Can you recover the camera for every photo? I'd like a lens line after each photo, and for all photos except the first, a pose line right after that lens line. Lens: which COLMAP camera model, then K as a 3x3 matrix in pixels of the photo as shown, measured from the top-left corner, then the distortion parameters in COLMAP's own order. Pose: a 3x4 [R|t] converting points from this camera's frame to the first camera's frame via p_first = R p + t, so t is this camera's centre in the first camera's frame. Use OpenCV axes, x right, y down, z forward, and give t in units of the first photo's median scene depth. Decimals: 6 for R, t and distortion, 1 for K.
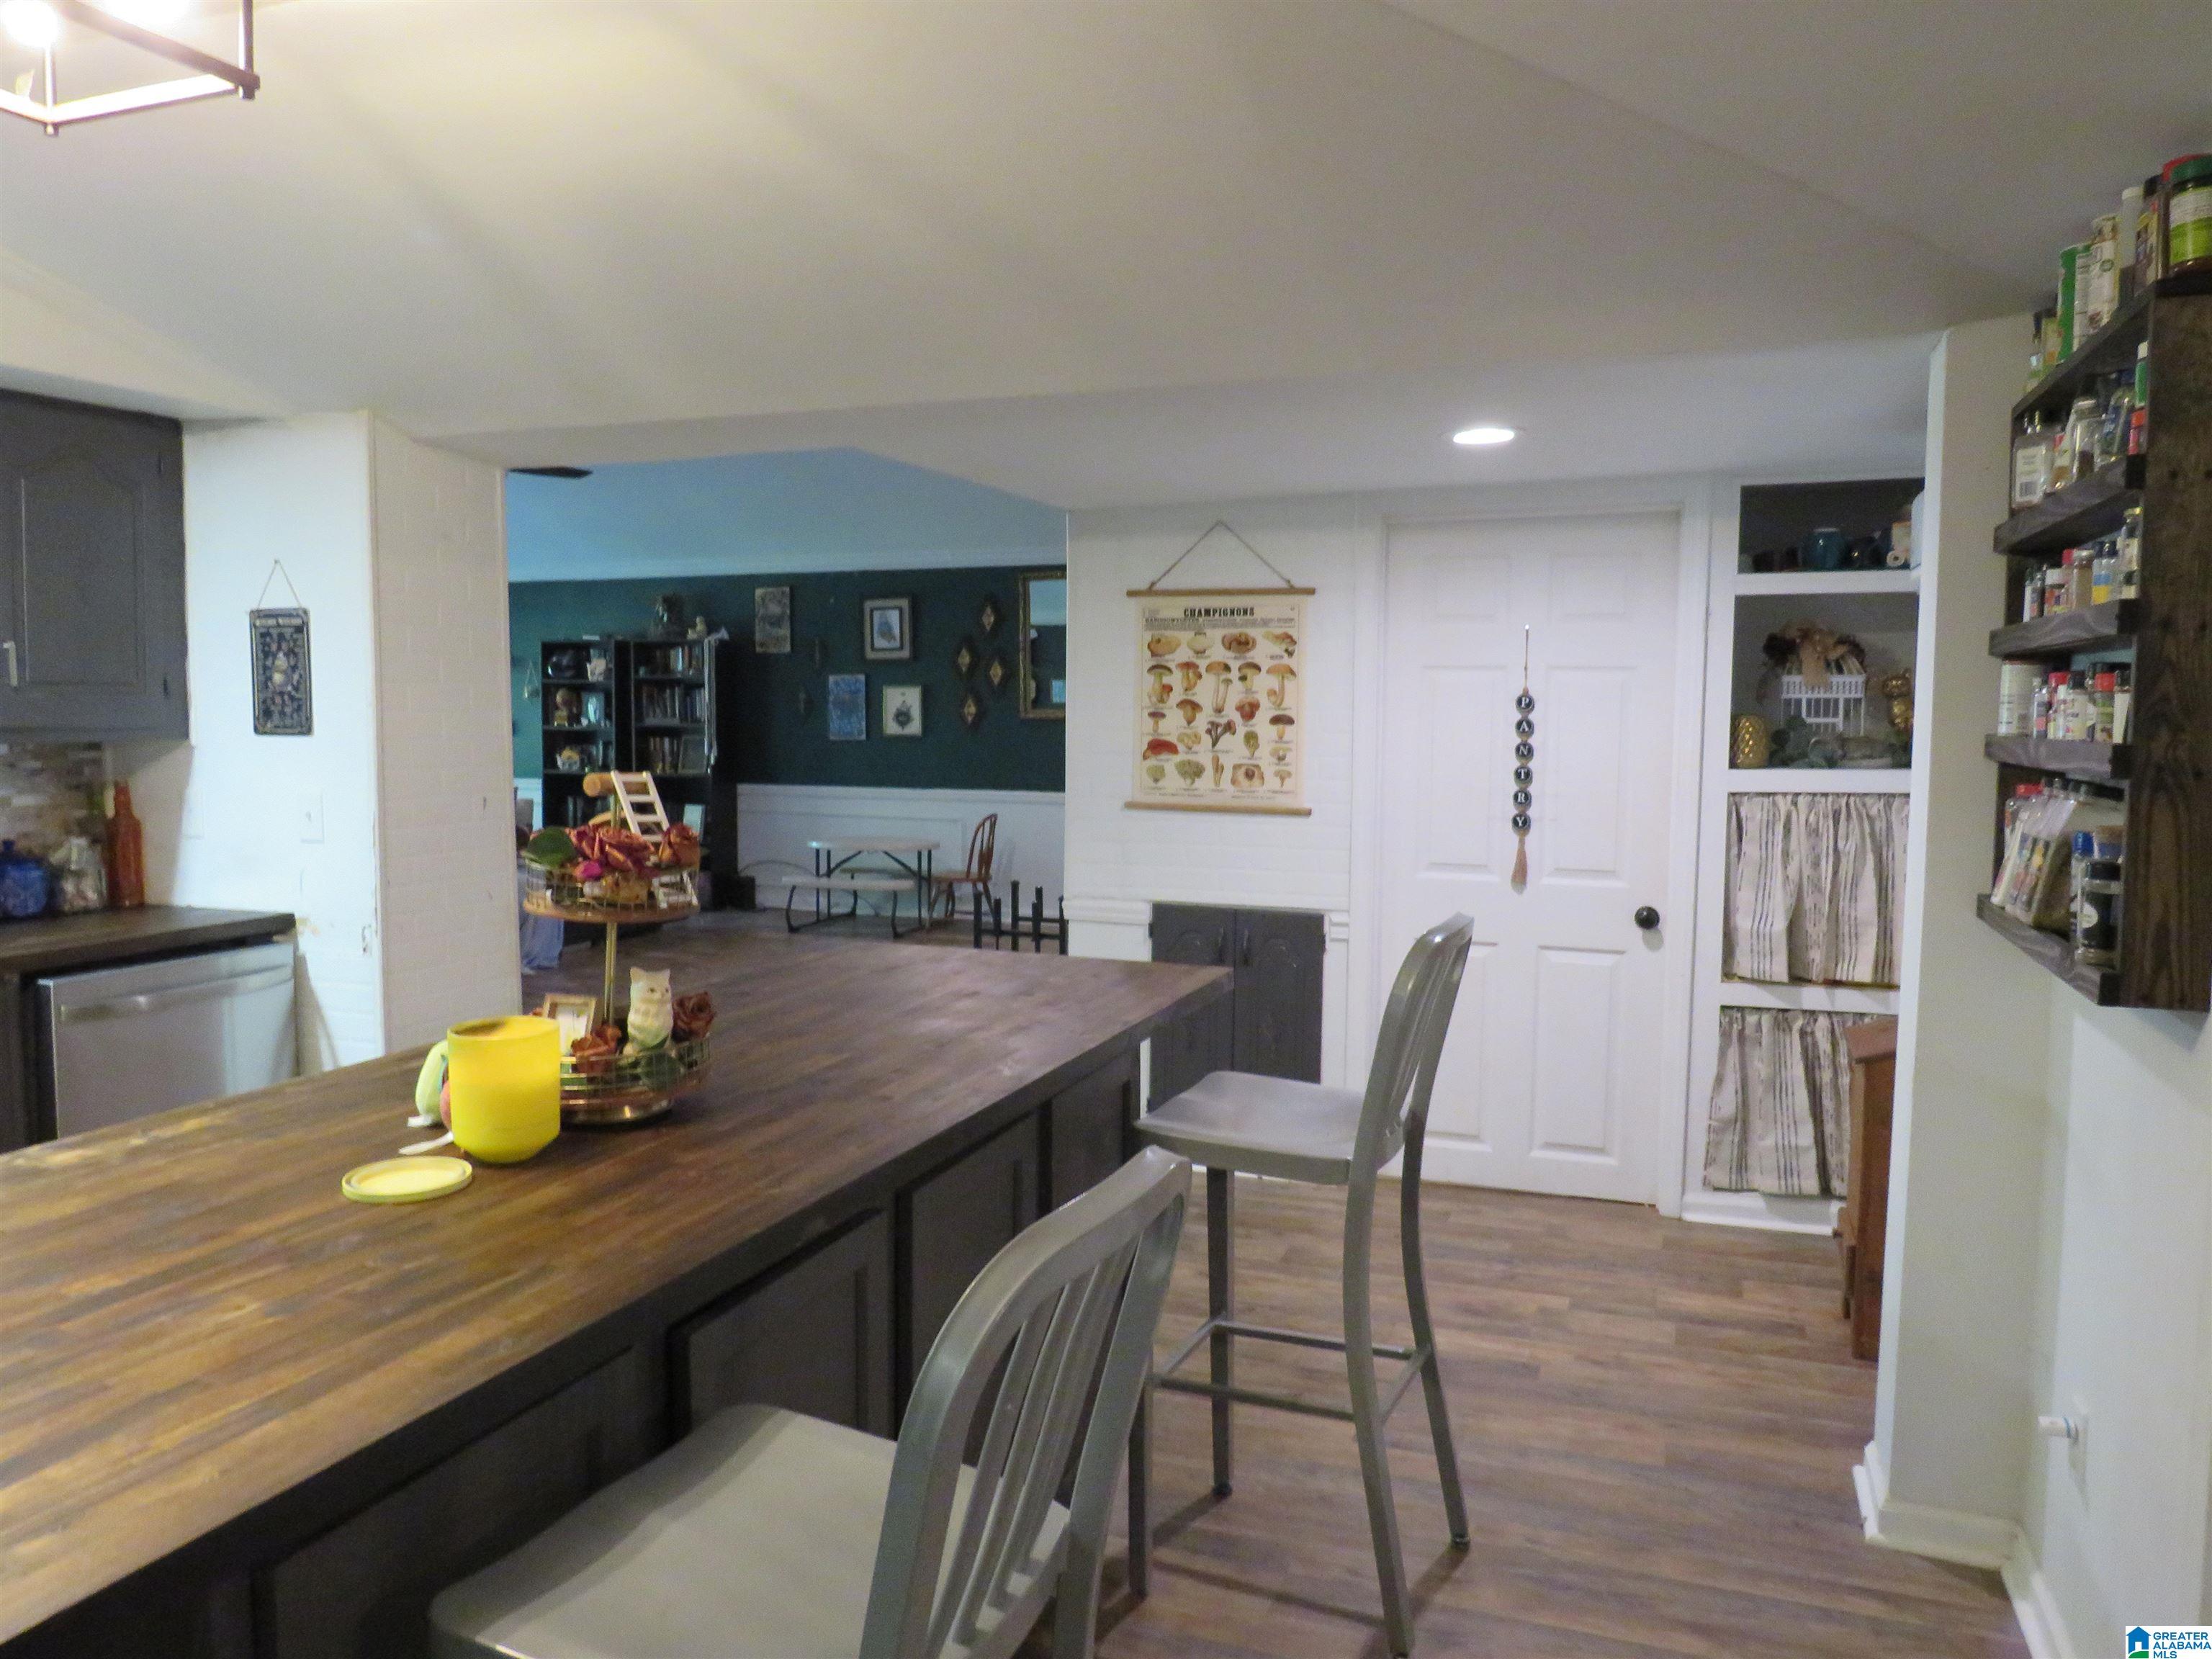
lens RADIAL K [[1541.3, 0, 1101.9], [0, 1541.3, 834.5], [0, 0, 1]] dist [-0.031482, -0.001570]
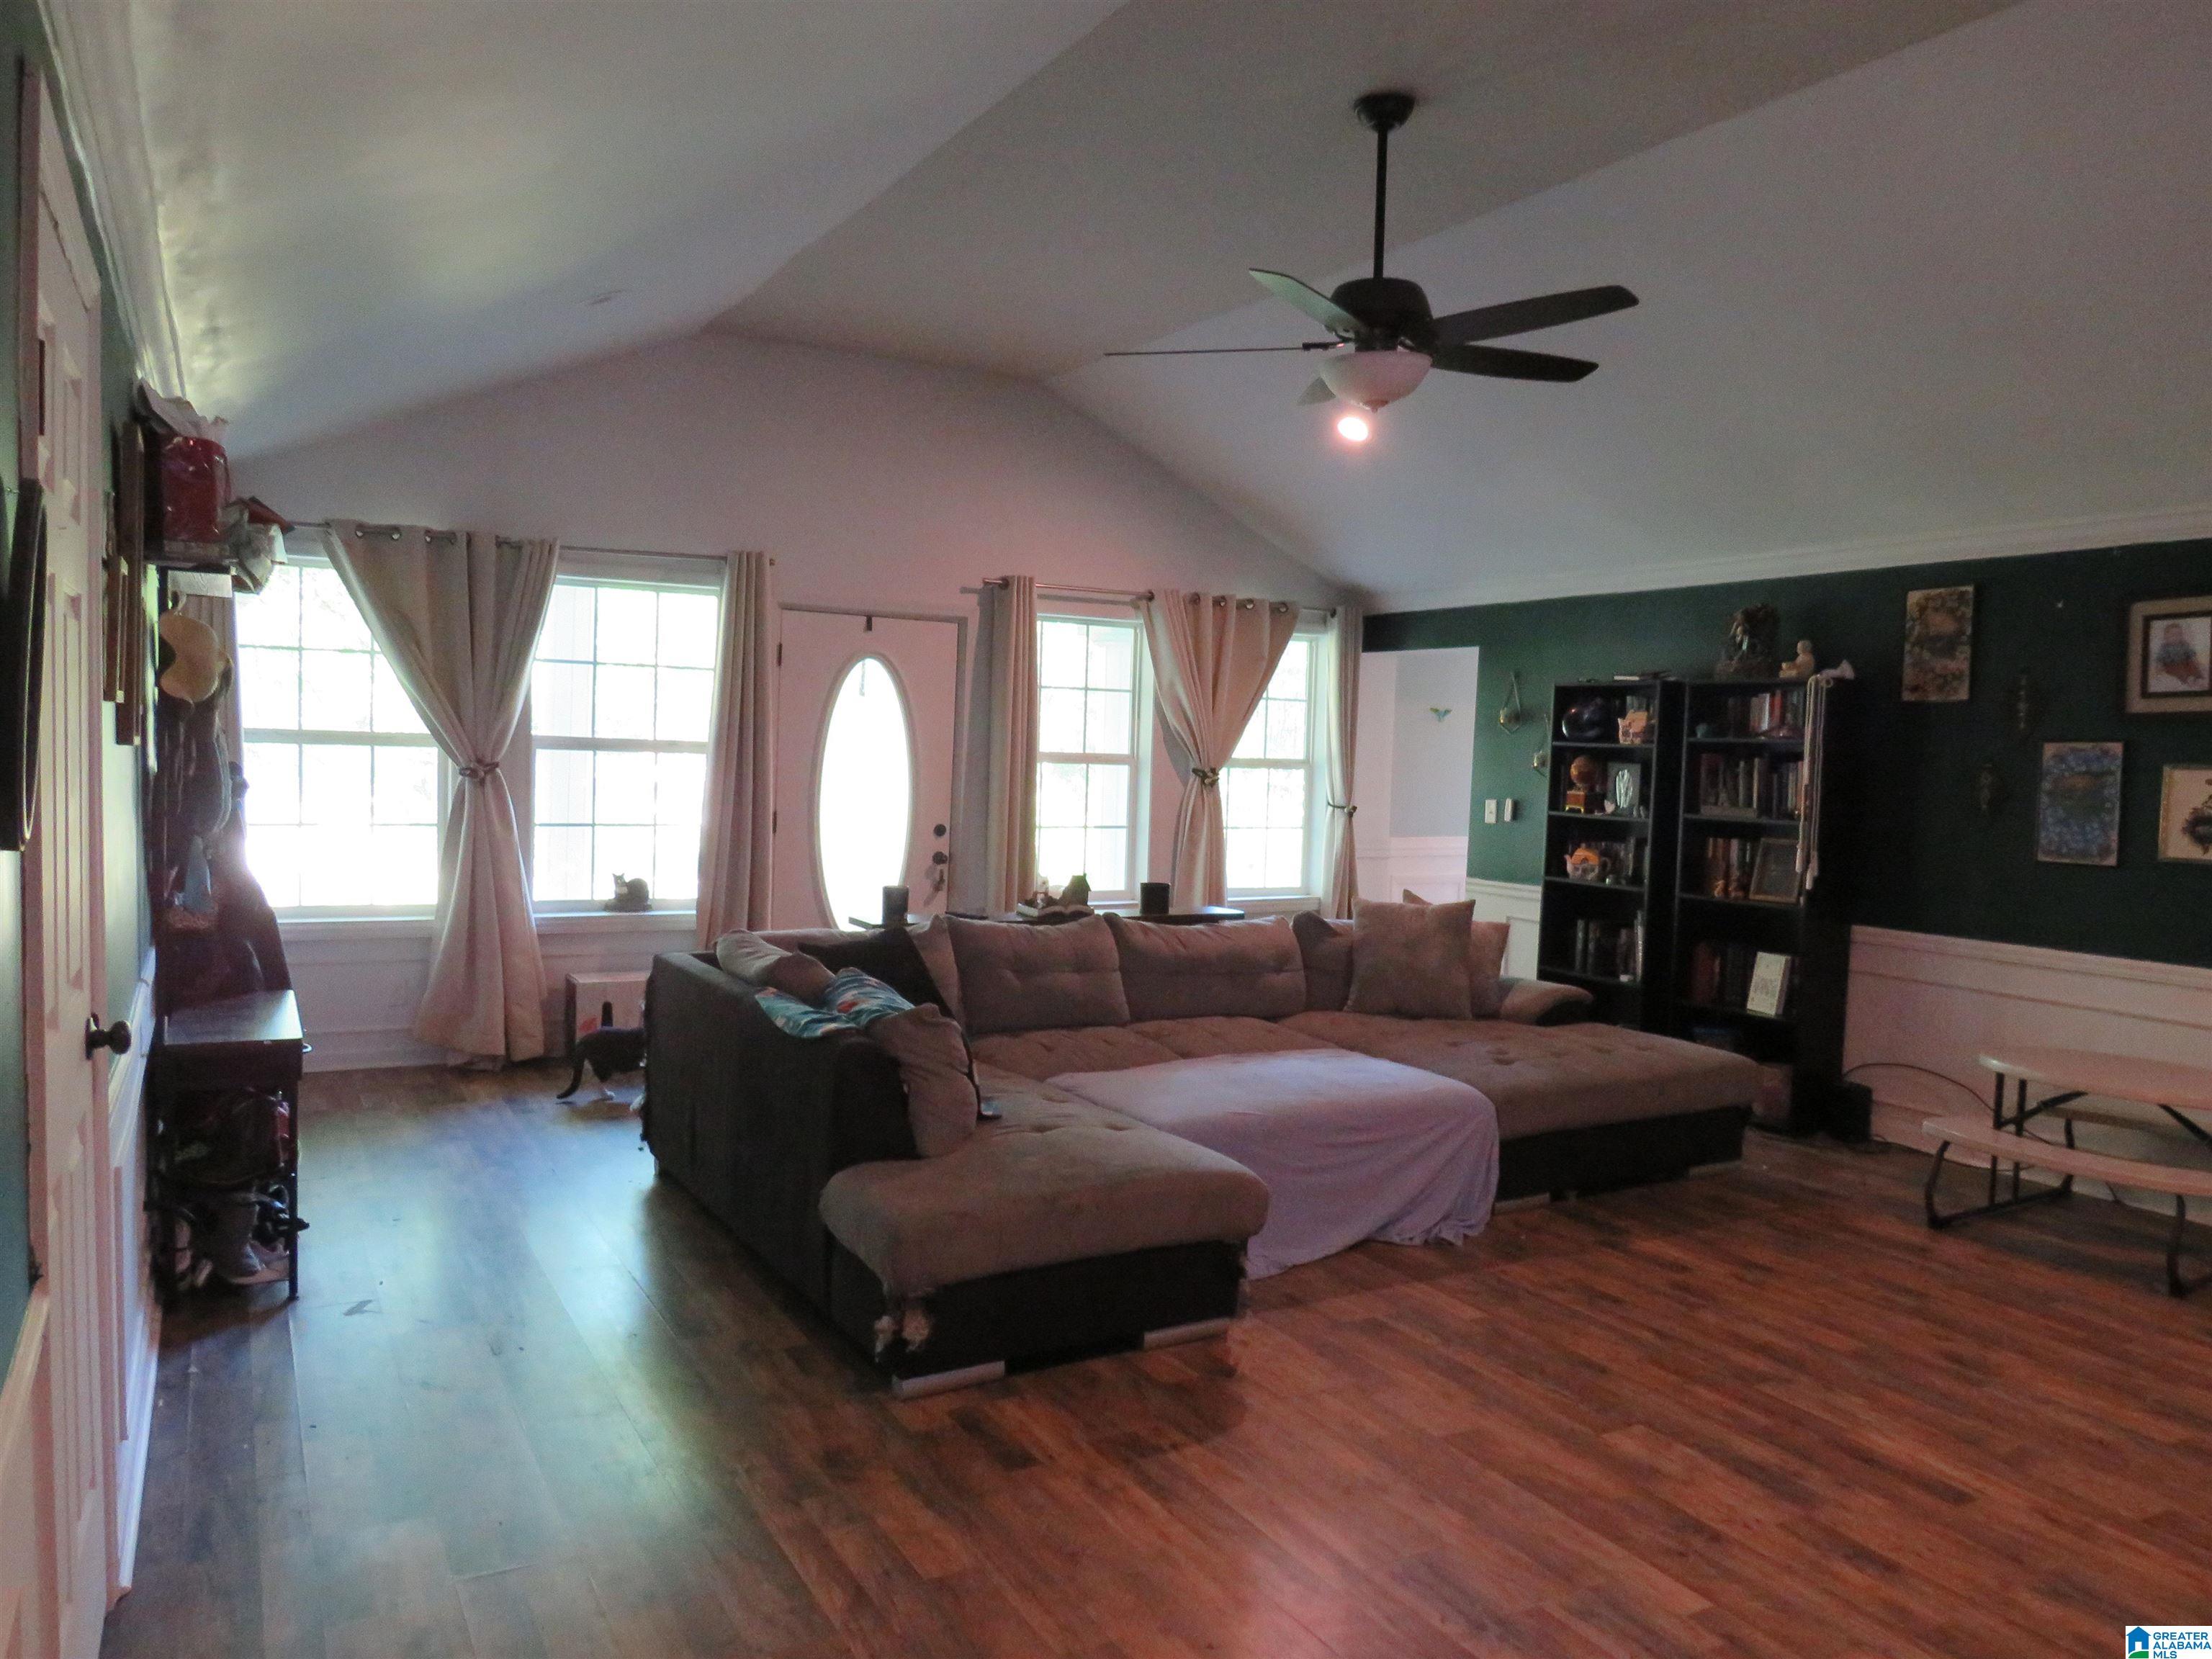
lens RADIAL K [[1541.3, 0, 1101.9], [0, 1541.3, 834.5], [0, 0, 1]] dist [-0.031482, -0.001570]
pose [[0.760359, 0.053215, -0.647319, -0.079575], [-0.080489, 0.996676, -0.012610, -0.037049], [0.644496, 0.061690, 0.762115, 0.372449]]
